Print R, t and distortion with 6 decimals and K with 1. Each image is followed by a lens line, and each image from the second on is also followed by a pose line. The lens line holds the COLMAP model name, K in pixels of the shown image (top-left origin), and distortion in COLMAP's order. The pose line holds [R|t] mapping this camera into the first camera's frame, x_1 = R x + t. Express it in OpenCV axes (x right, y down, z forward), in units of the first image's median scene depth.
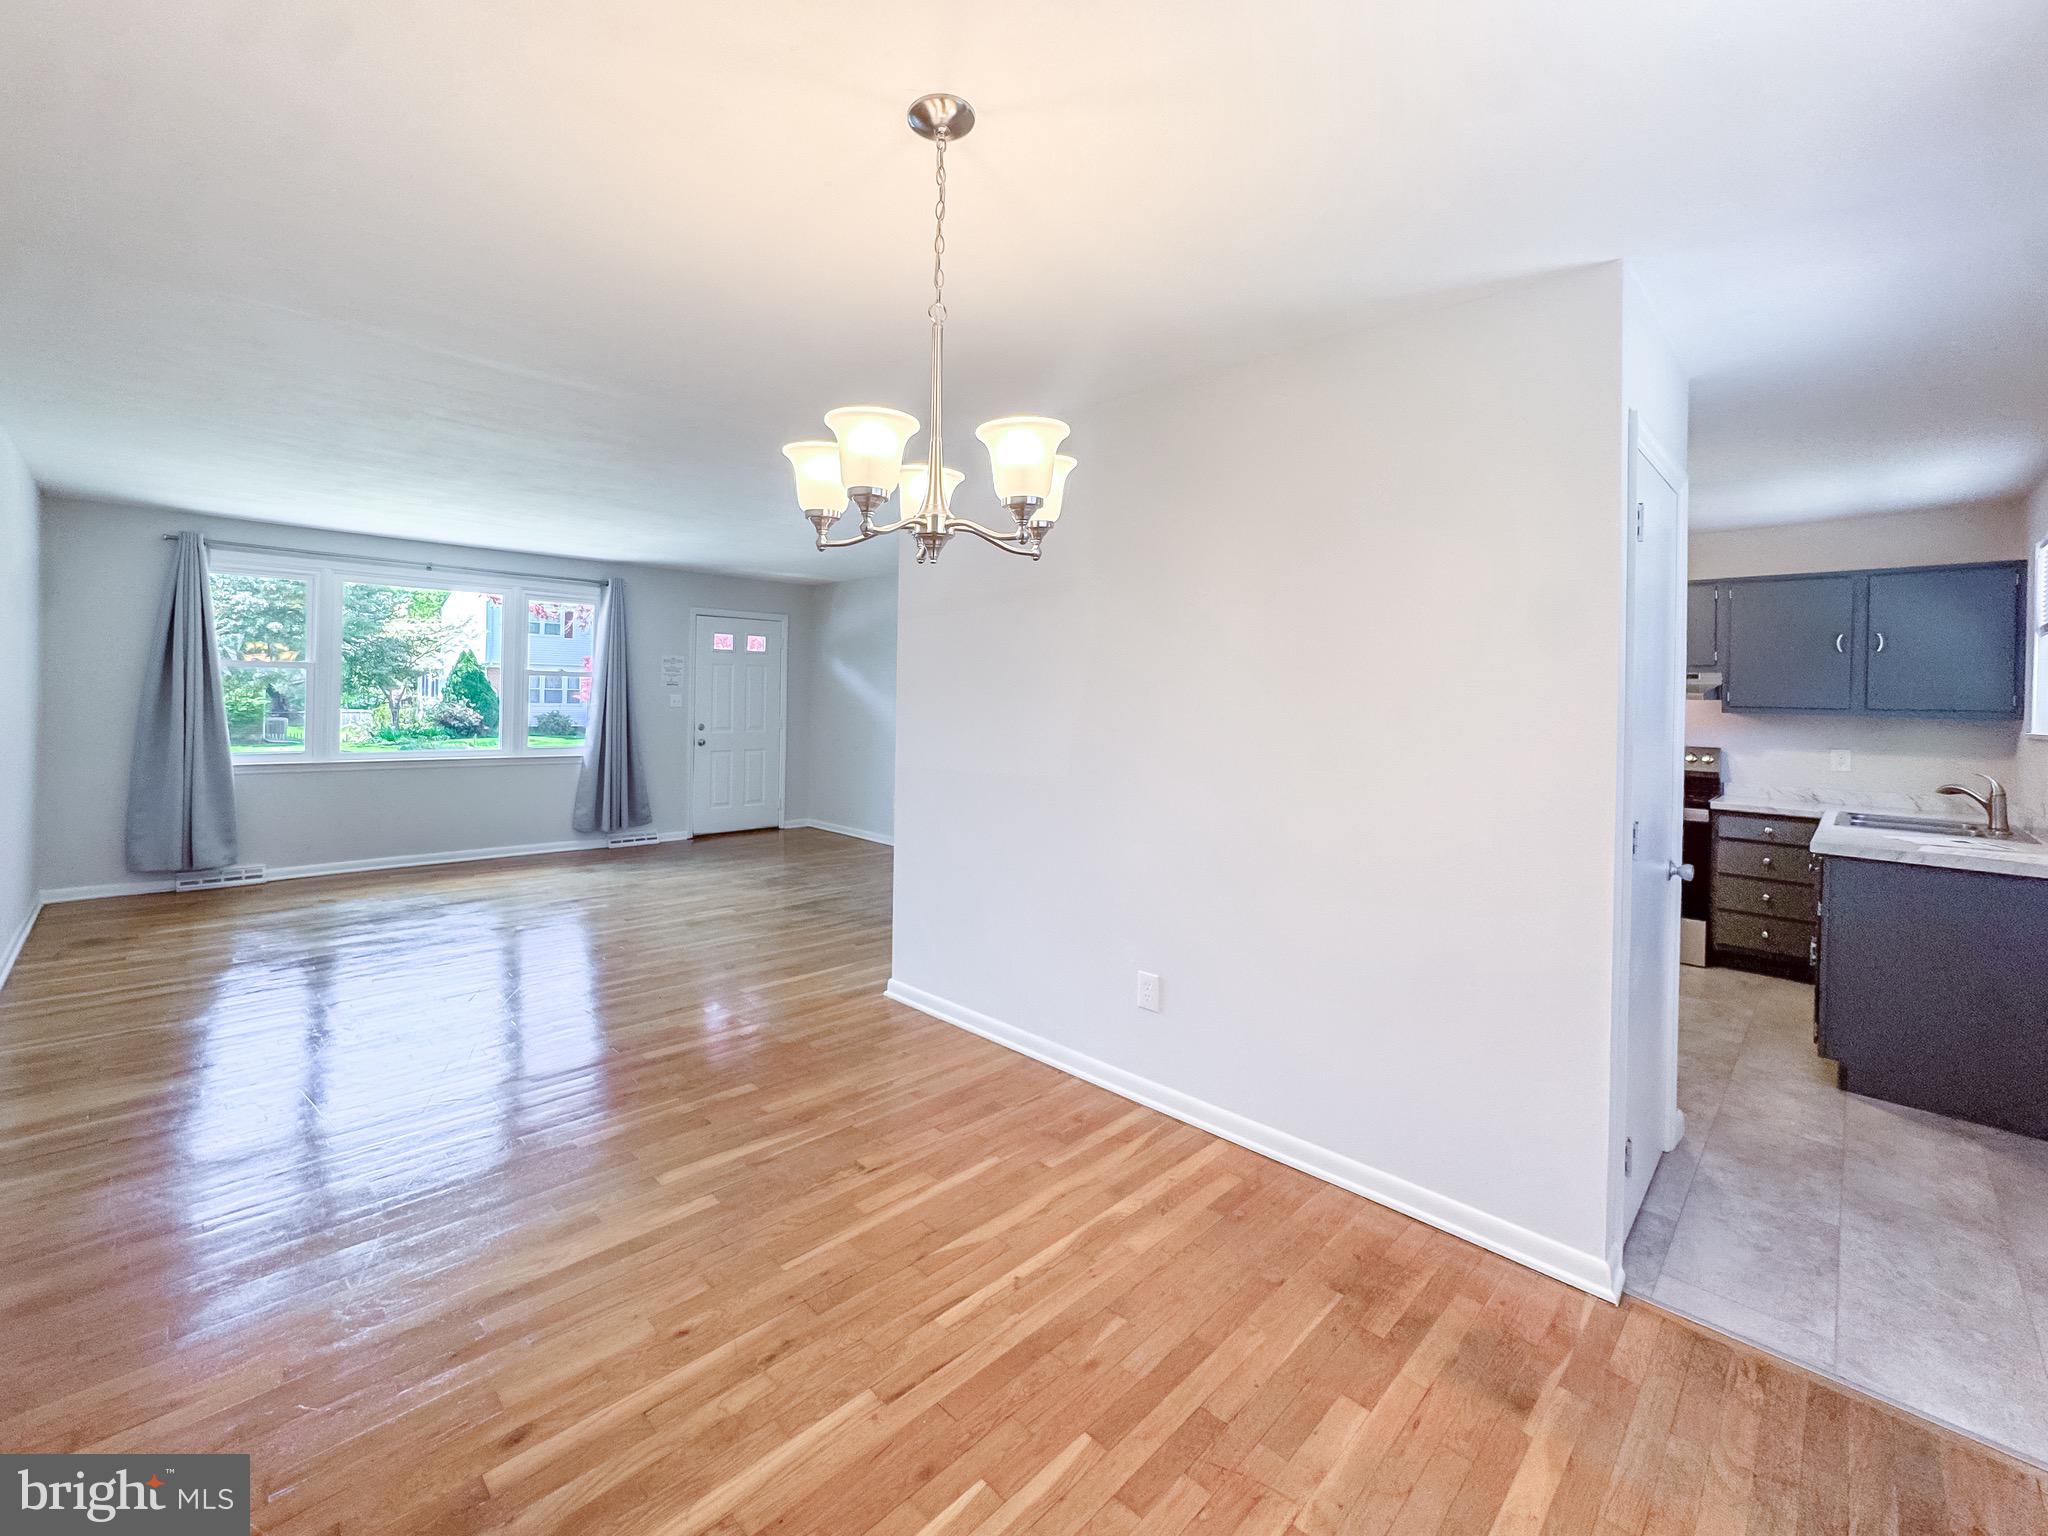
lens RADIAL K [[869.9, 0, 947.9], [0, 869.9, 698.7], [0, 0, 1]] dist [-0.029055, 0.010627]
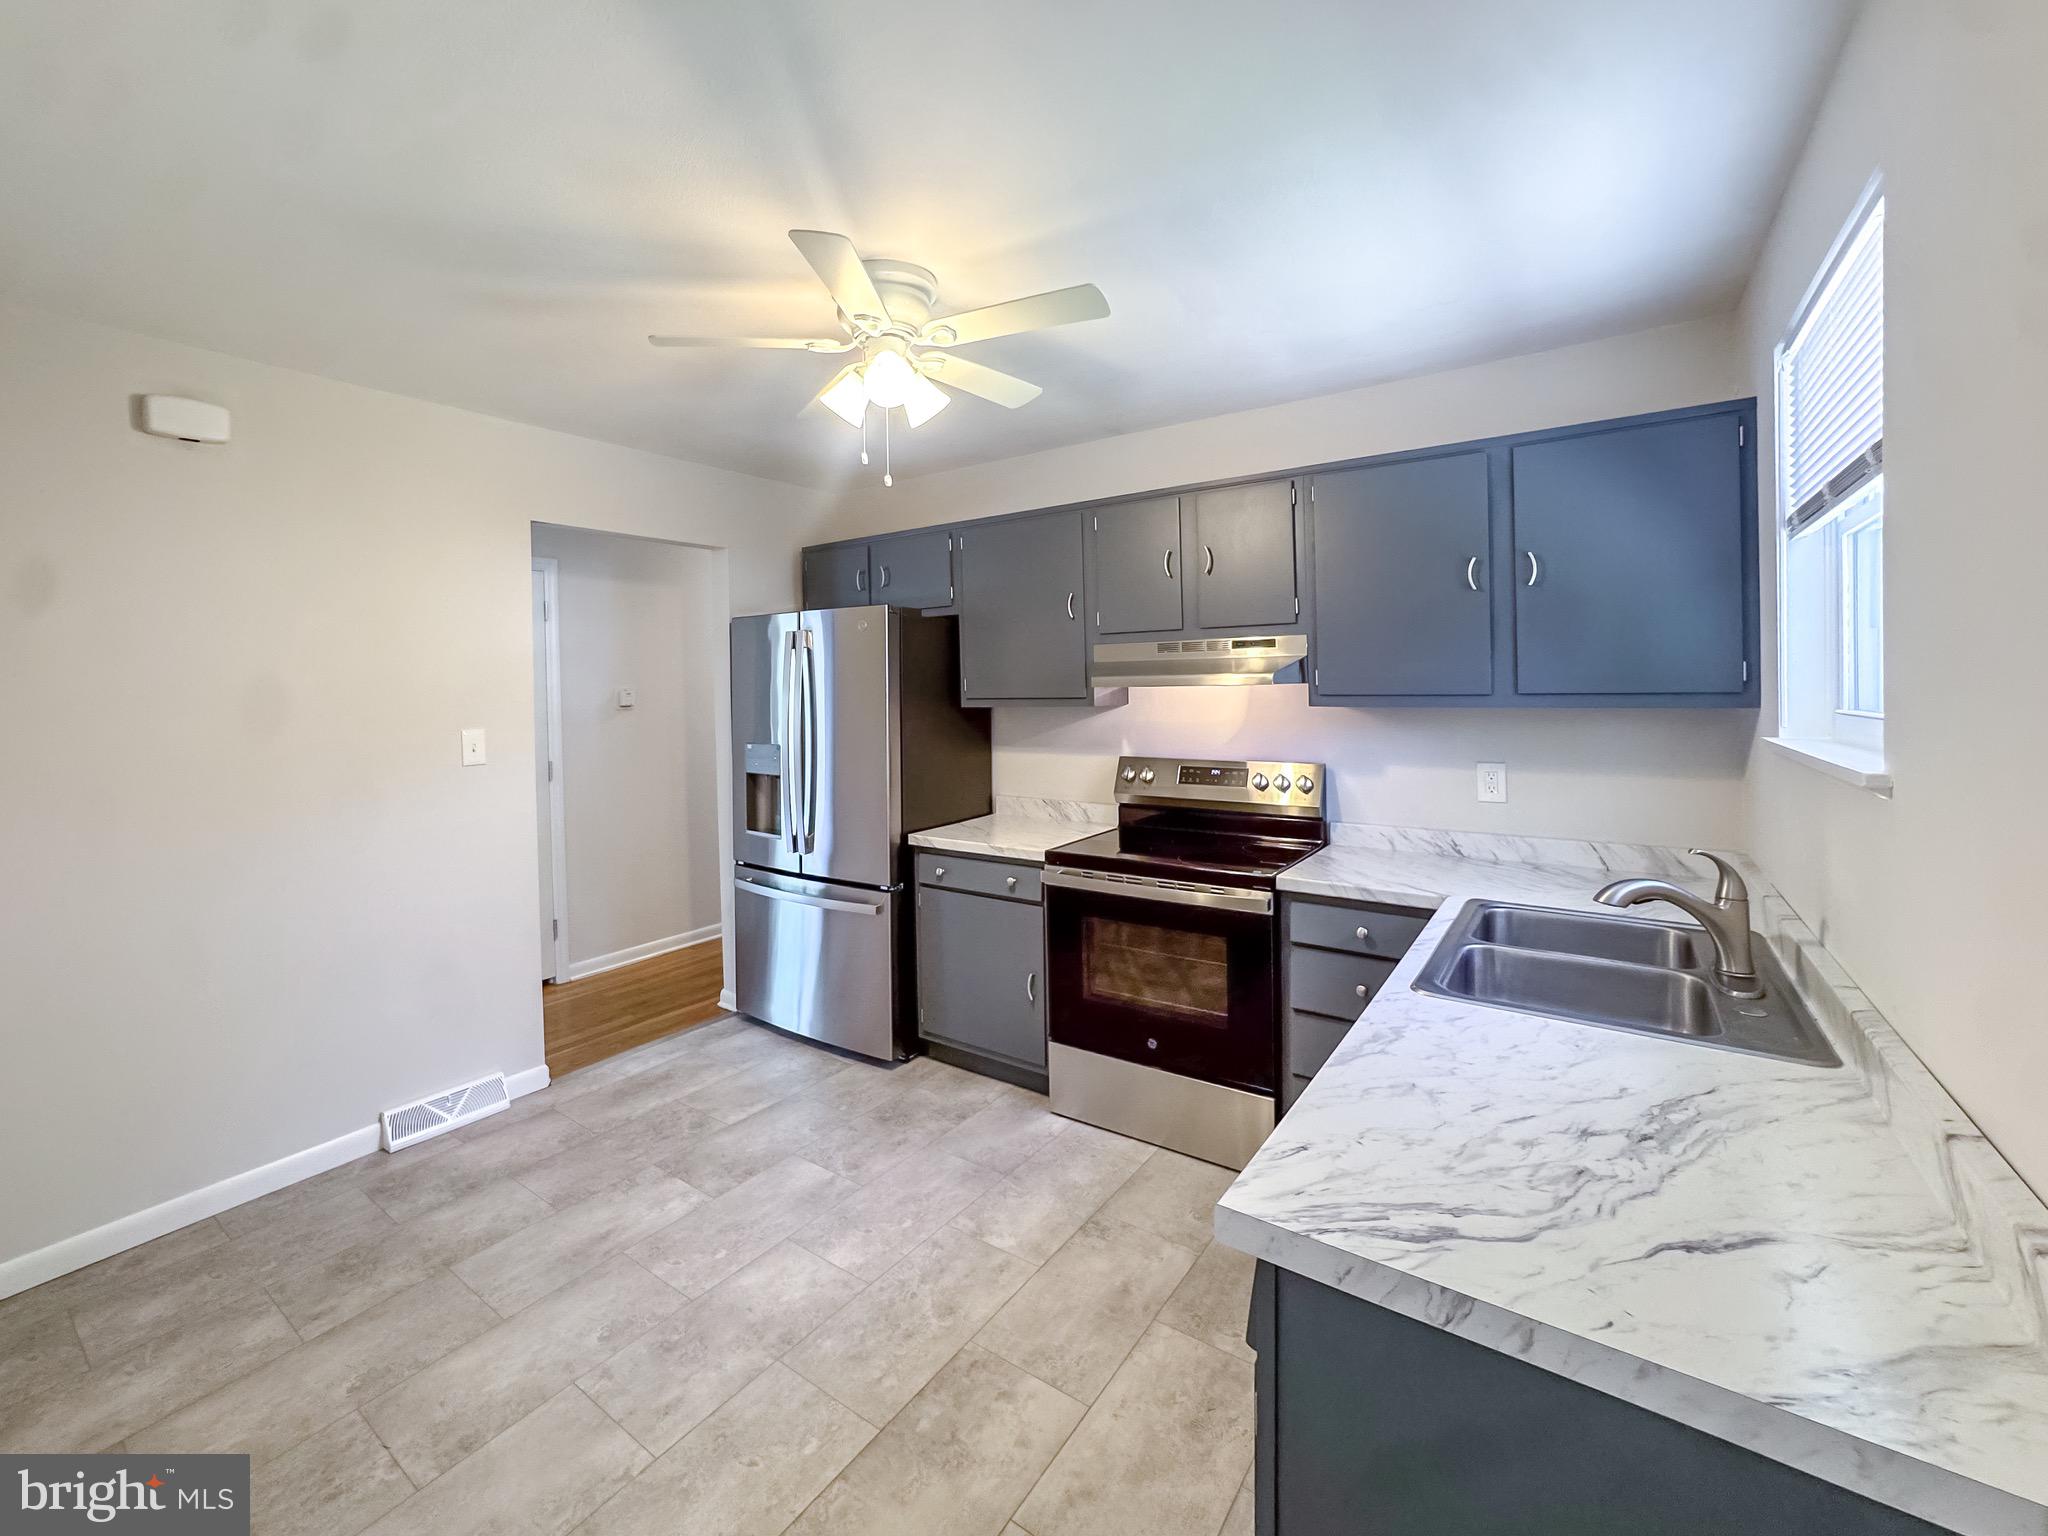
lens RADIAL K [[869.9, 0, 958.4], [0, 869.9, 686.3], [0, 0, 1]] dist [-0.029055, 0.010627]
pose [[0.983968, -0.033019, 0.175259, 0.632240], [0.032863, 0.999453, 0.003797, -0.006719], [-0.175289, 0.002023, 0.984515, 0.524518]]
